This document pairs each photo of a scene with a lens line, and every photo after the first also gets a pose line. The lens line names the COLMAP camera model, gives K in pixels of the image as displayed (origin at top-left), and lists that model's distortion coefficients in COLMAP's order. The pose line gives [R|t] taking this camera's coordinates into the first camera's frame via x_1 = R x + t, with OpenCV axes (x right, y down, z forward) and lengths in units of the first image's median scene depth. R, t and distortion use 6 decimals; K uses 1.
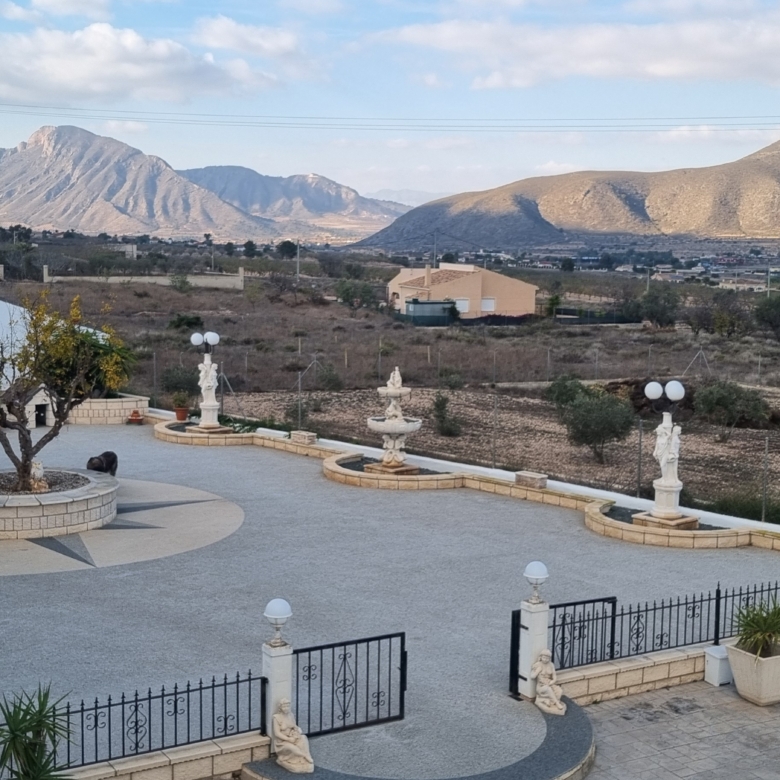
lens RADIAL K [[1311.5, 0, 388.5], [0, 1311.5, 390.0], [0, 0, 1]] dist [0.073938, 0.000000]
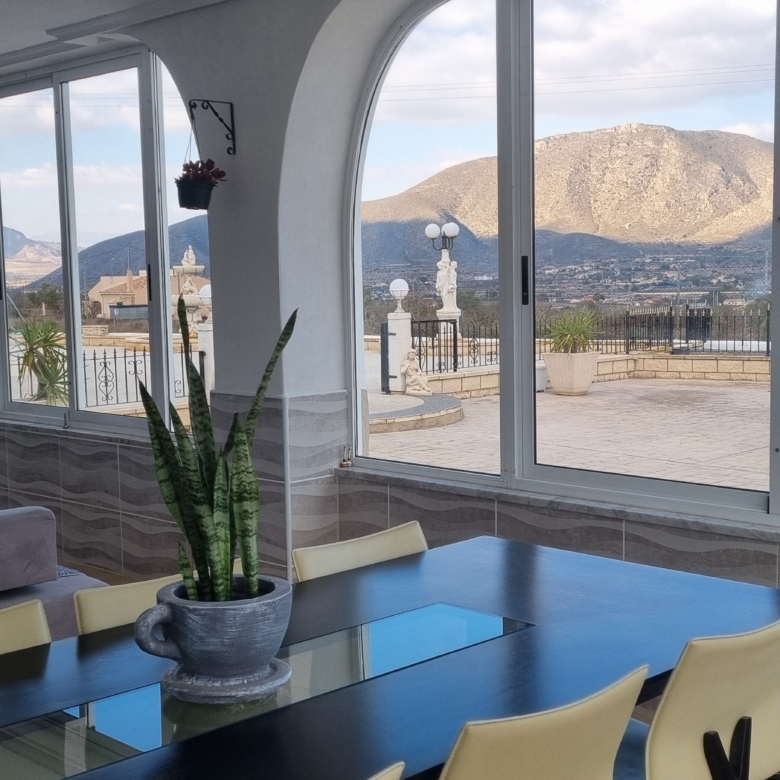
lens RADIAL K [[1311.5, 0, 391.4], [0, 1311.5, 390.7], [0, 0, 1]] dist [0.073938, 0.000000]
pose [[0.967811, -0.059897, 0.244448, -0.125903], [0.068390, 0.997309, -0.026398, 0.169283], [-0.242209, 0.042266, 0.969303, -0.110271]]
